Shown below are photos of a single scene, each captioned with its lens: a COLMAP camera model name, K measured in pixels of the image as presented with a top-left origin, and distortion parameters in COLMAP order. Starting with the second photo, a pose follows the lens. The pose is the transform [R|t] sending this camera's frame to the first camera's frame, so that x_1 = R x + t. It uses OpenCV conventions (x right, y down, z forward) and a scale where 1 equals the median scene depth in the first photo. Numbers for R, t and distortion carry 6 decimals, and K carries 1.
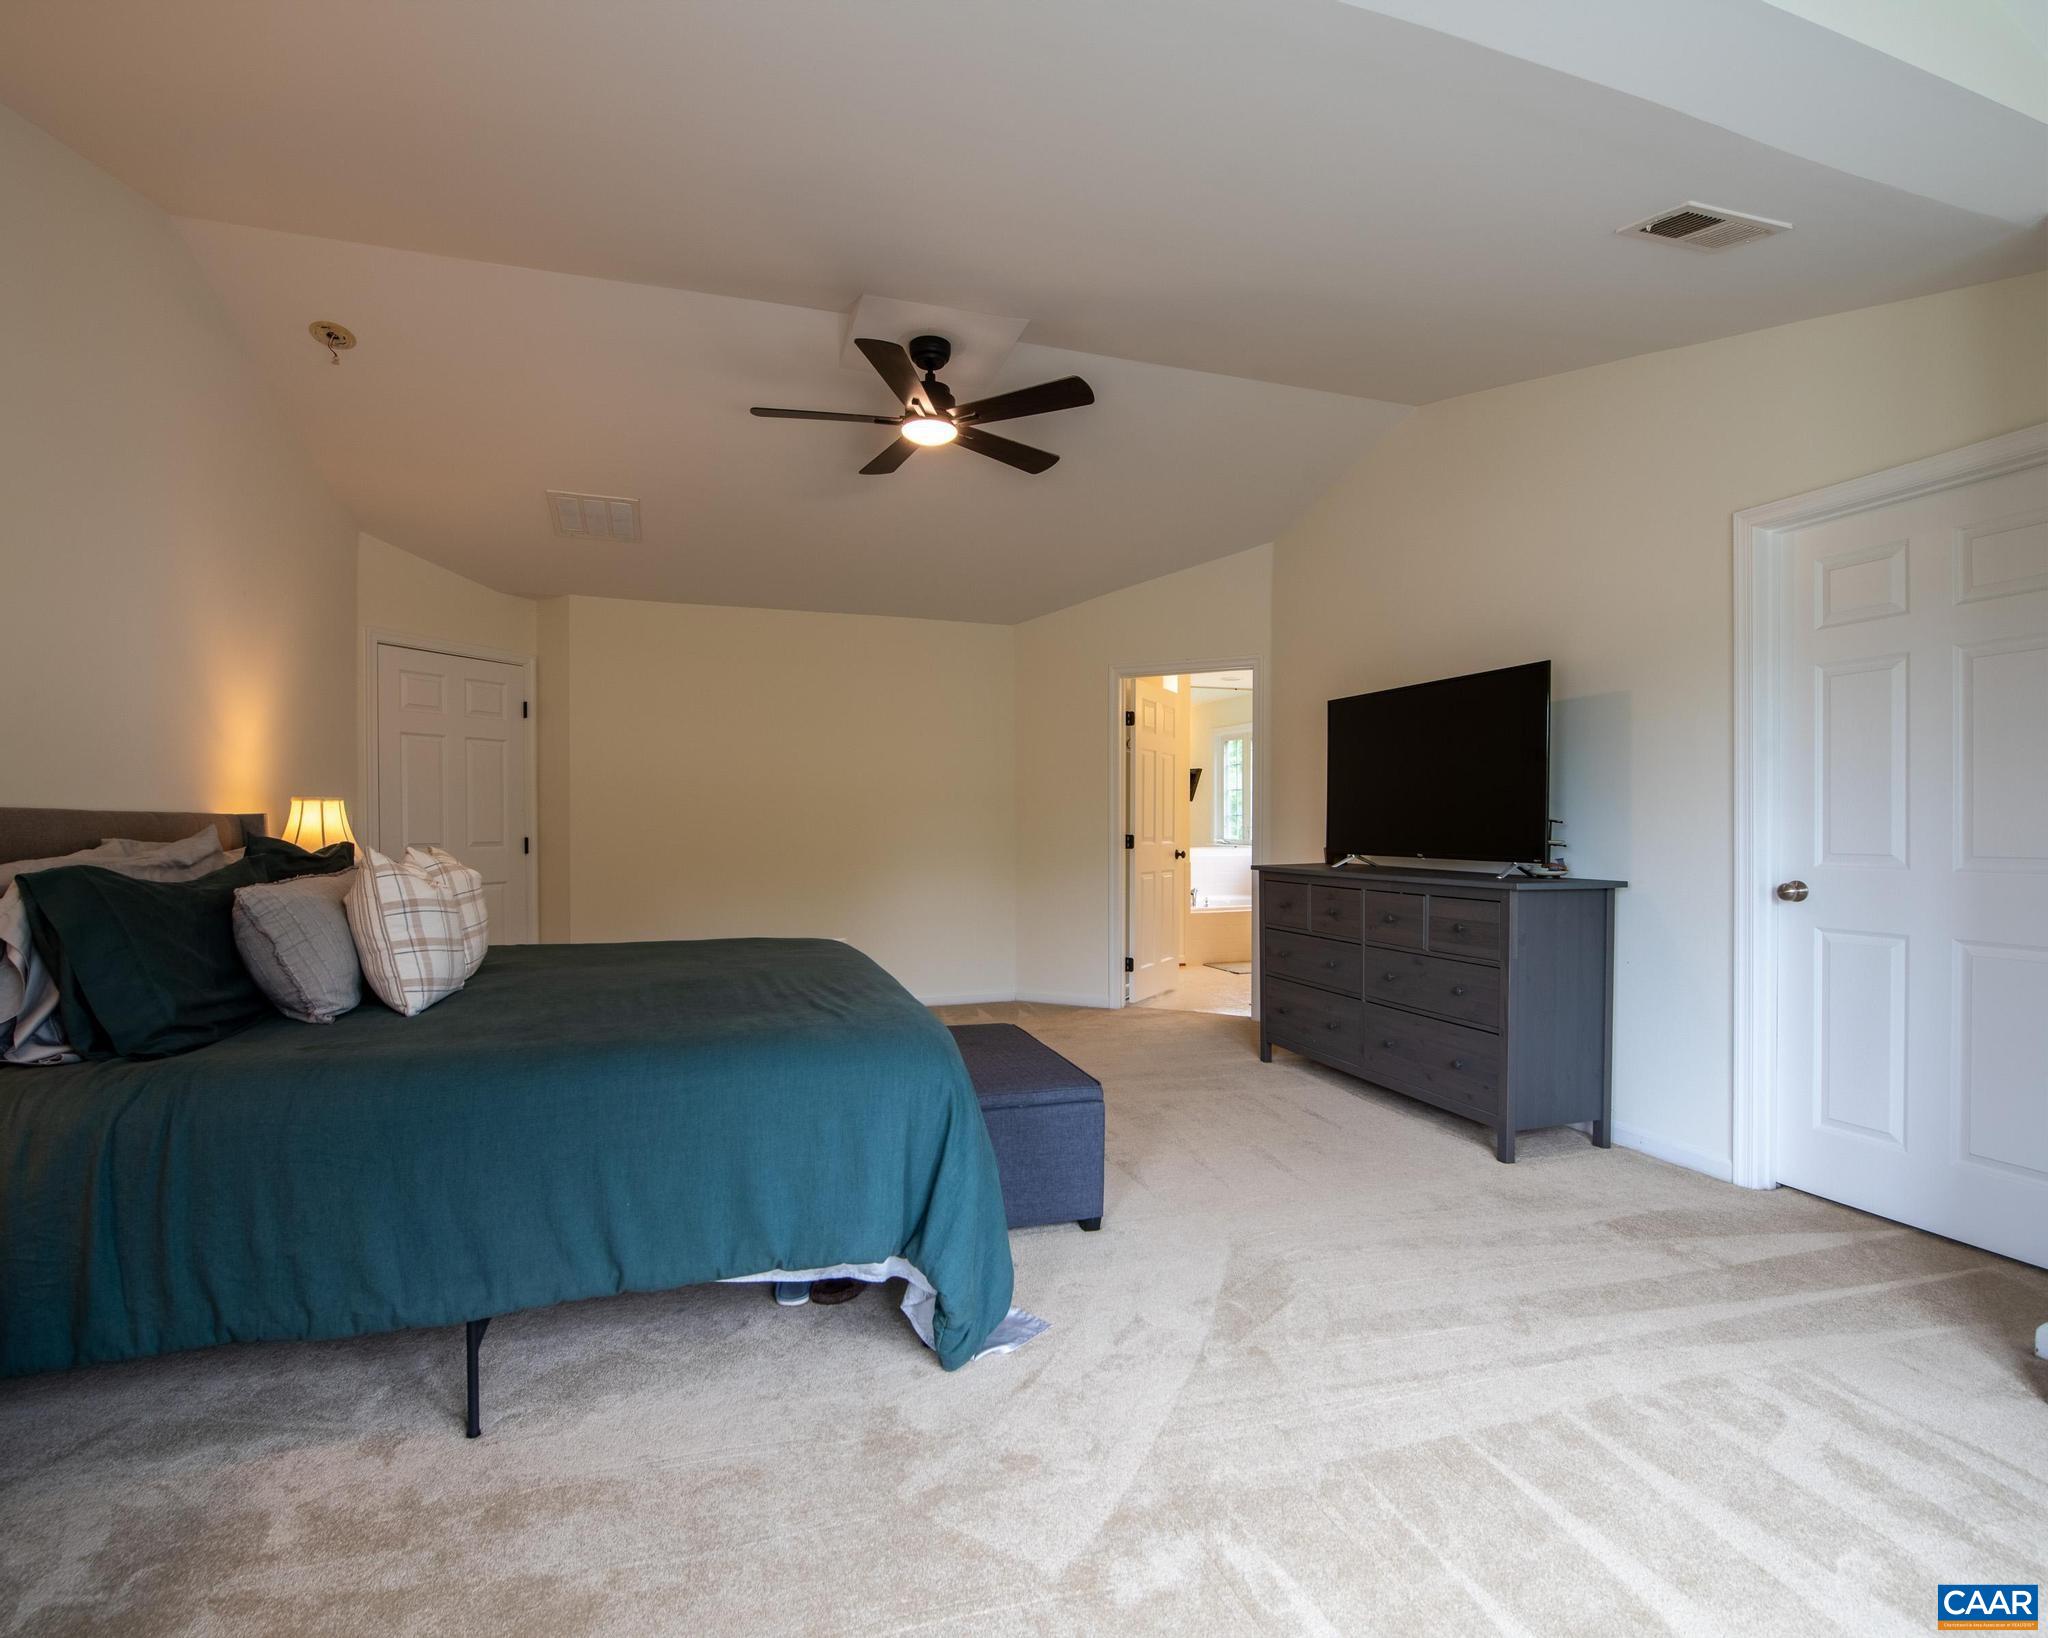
lens RADIAL K [[977.3, 0, 1021.7], [0, 977.3, 834.7], [0, 0, 1]] dist [-0.027002, -0.000277]
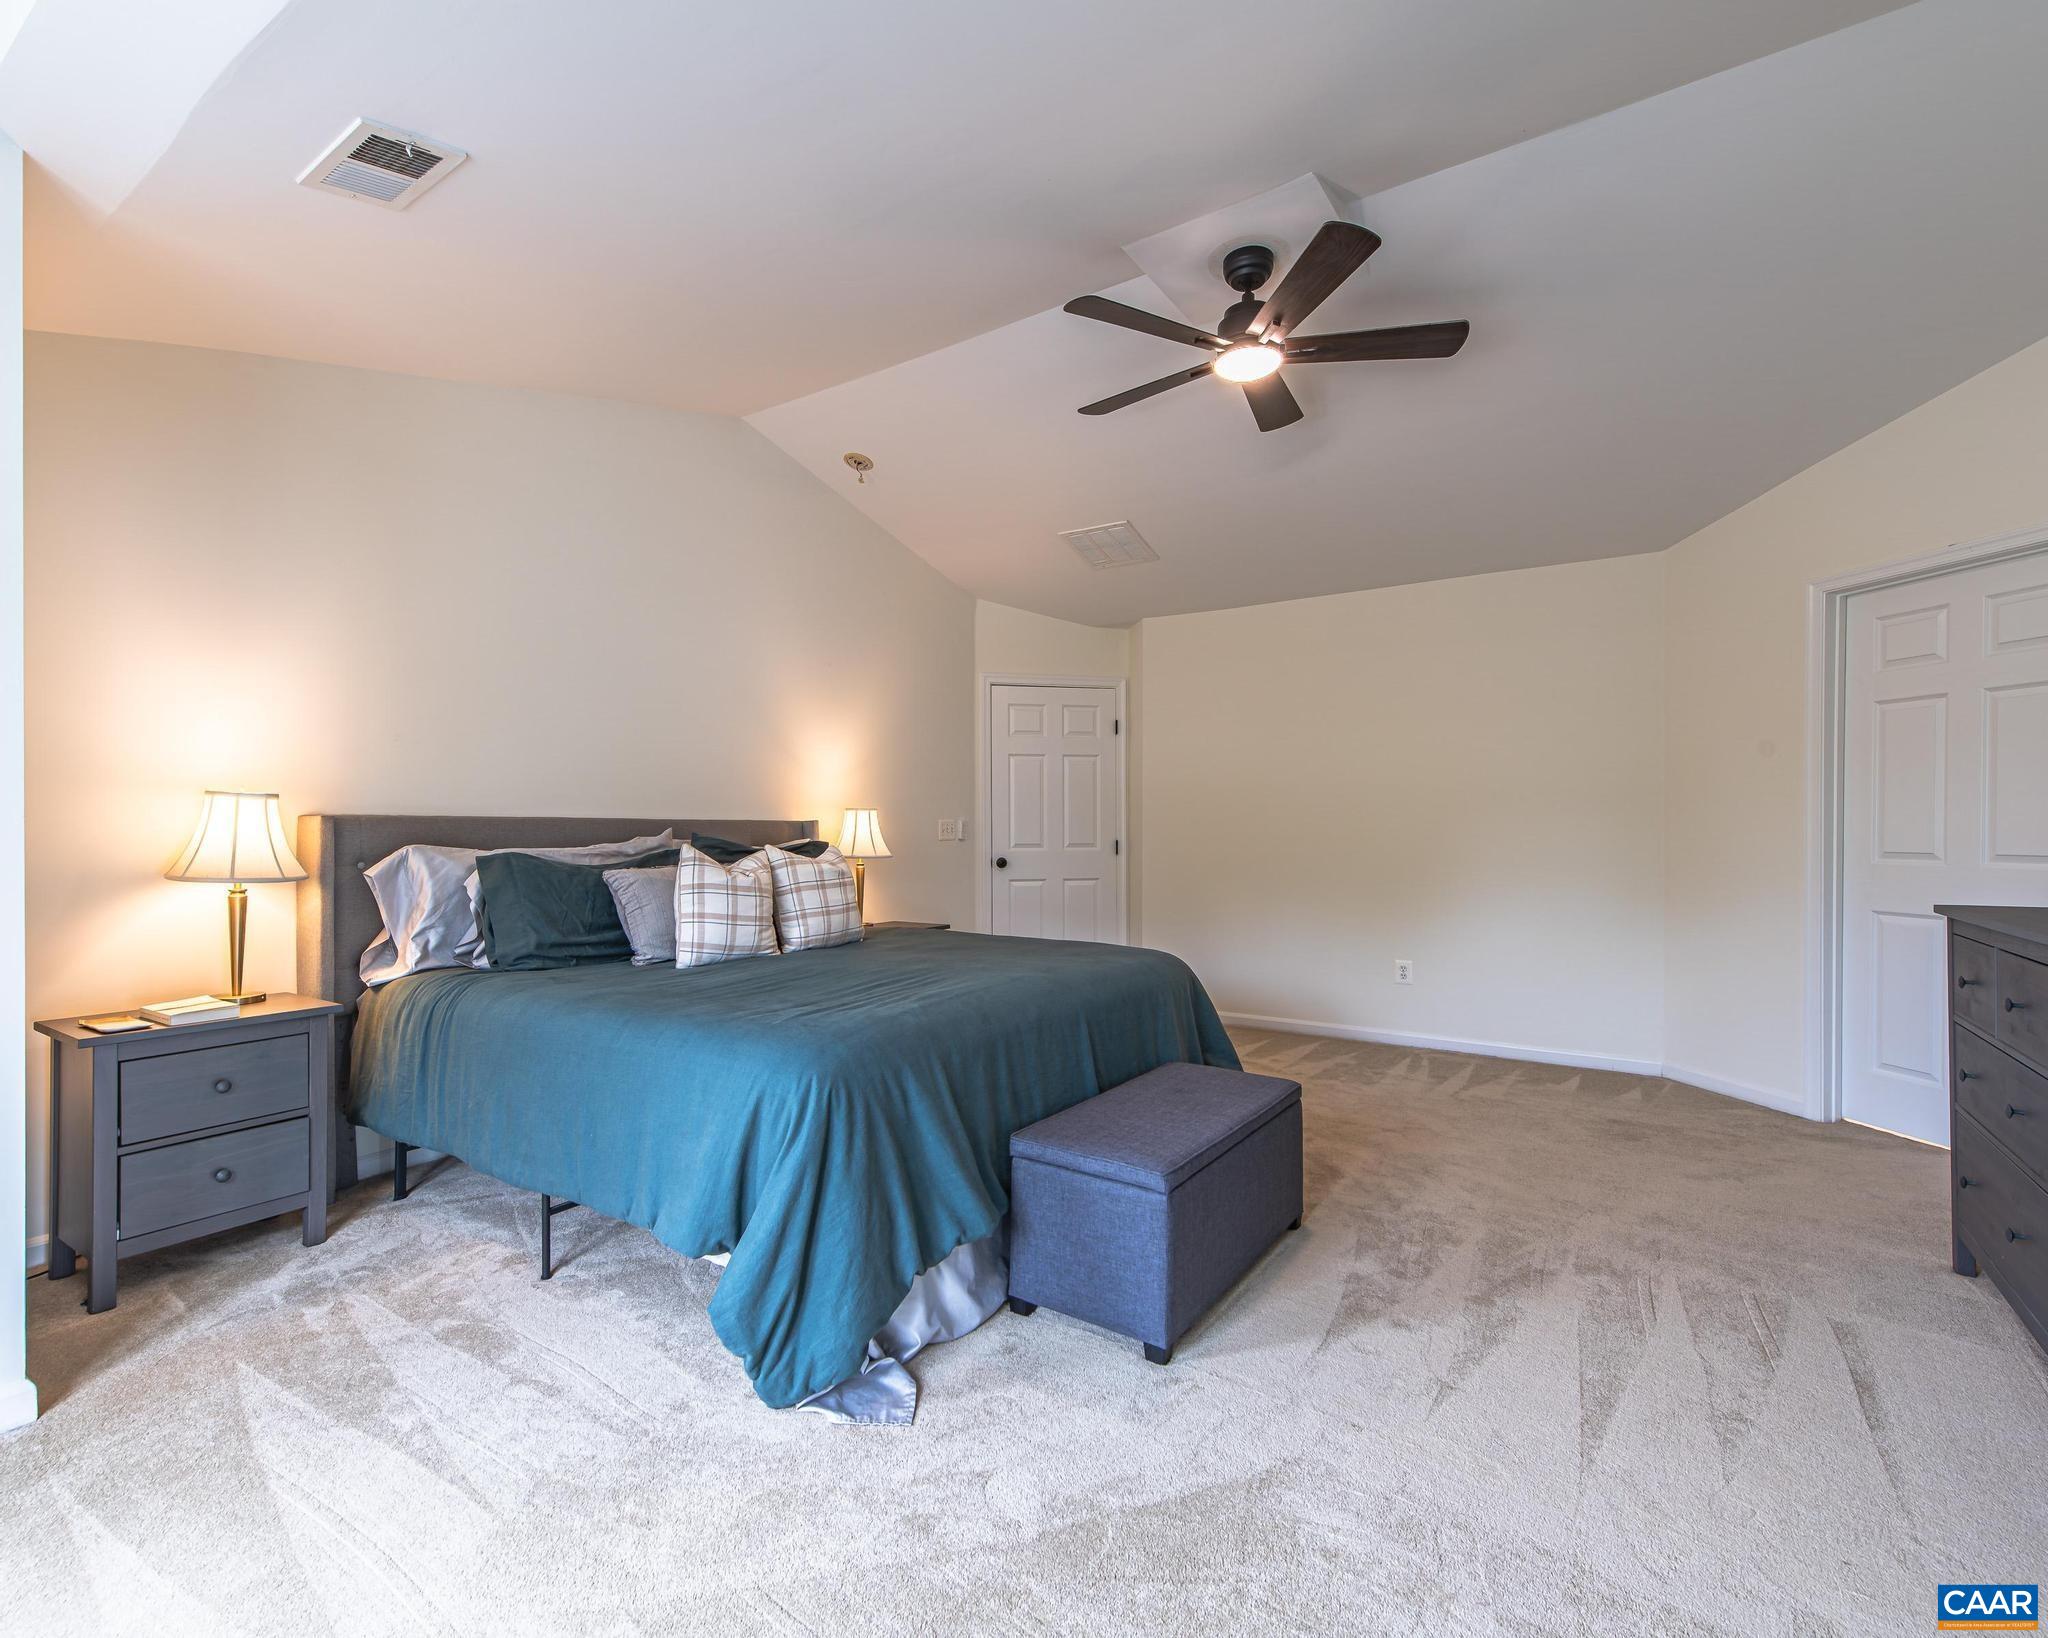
lens RADIAL K [[956.6, 0, 1013.6], [0, 956.6, 833.8], [0, 0, 1]] dist [0.015486, -0.007010]
pose [[0.614555, 0.004239, -0.788863, 0.694618], [-0.009002, 0.999958, -0.001640, -0.004416], [0.788823, 0.008109, 0.614567, 0.521906]]
